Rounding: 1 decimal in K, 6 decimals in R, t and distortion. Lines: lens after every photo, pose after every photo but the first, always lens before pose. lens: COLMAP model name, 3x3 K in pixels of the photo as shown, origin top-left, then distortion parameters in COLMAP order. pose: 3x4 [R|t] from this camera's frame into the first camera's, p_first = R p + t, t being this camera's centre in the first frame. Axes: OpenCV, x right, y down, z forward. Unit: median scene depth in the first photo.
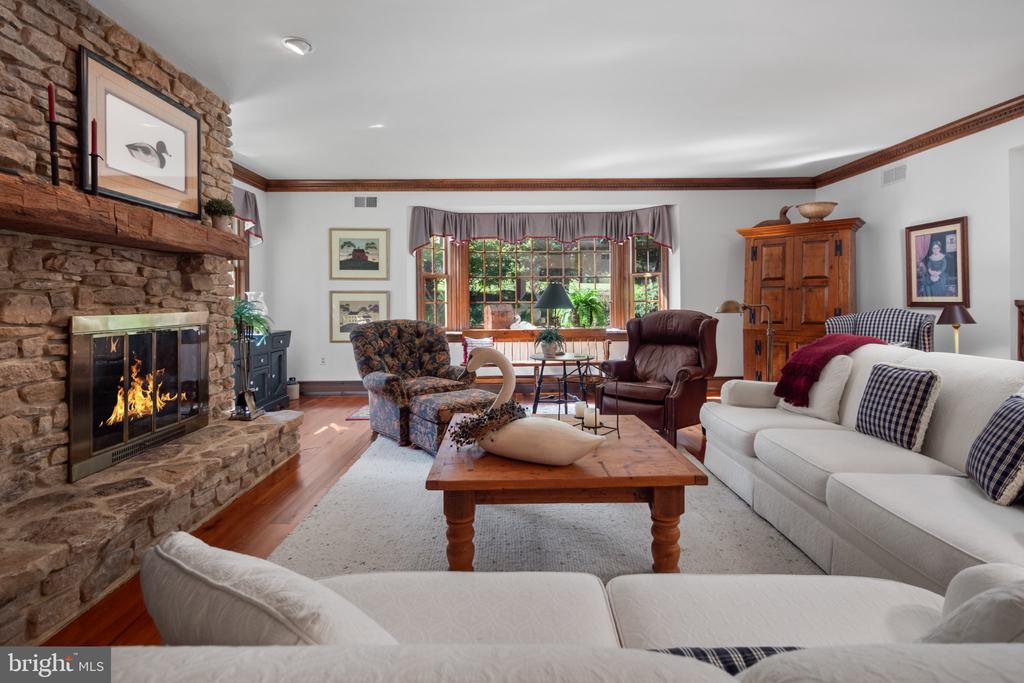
lens RADIAL K [[509.0, 0, 511.4], [0, 509.0, 296.8], [0, 0, 1]] dist [0.000639, -0.000192]
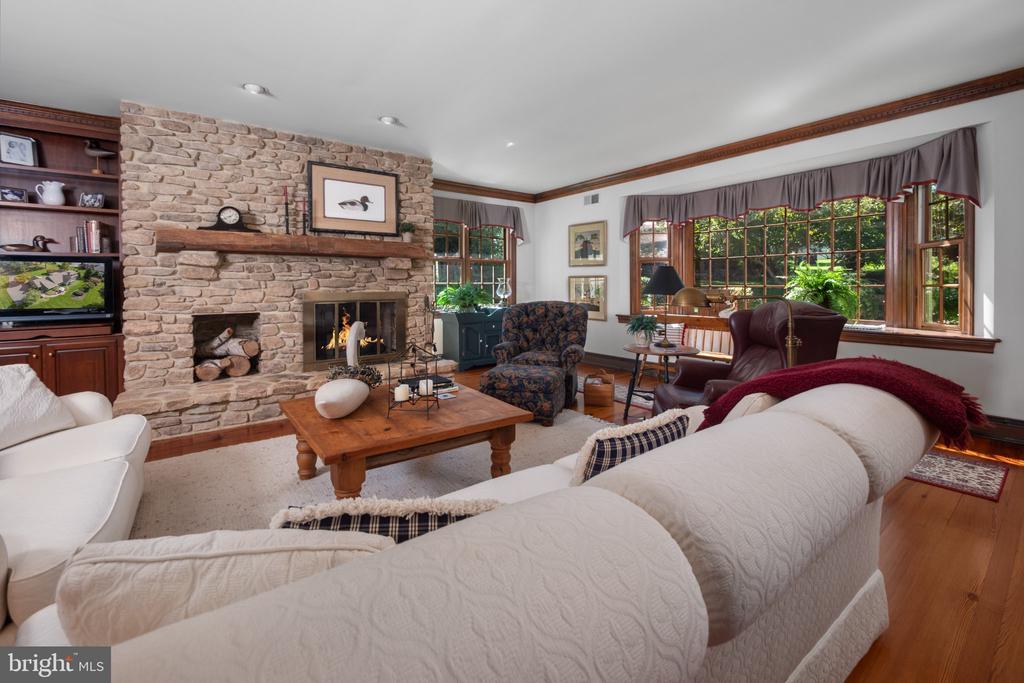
lens RADIAL K [[443.4, 0, 506.9], [0, 443.4, 294.5], [0, 0, 1]] dist [-0.001851, 0.000107]
pose [[0.584228, 0.022409, -0.811280, 0.432107], [0.009848, 0.999349, 0.034695, -0.005693], [0.811529, -0.028259, 0.583628, 0.247292]]
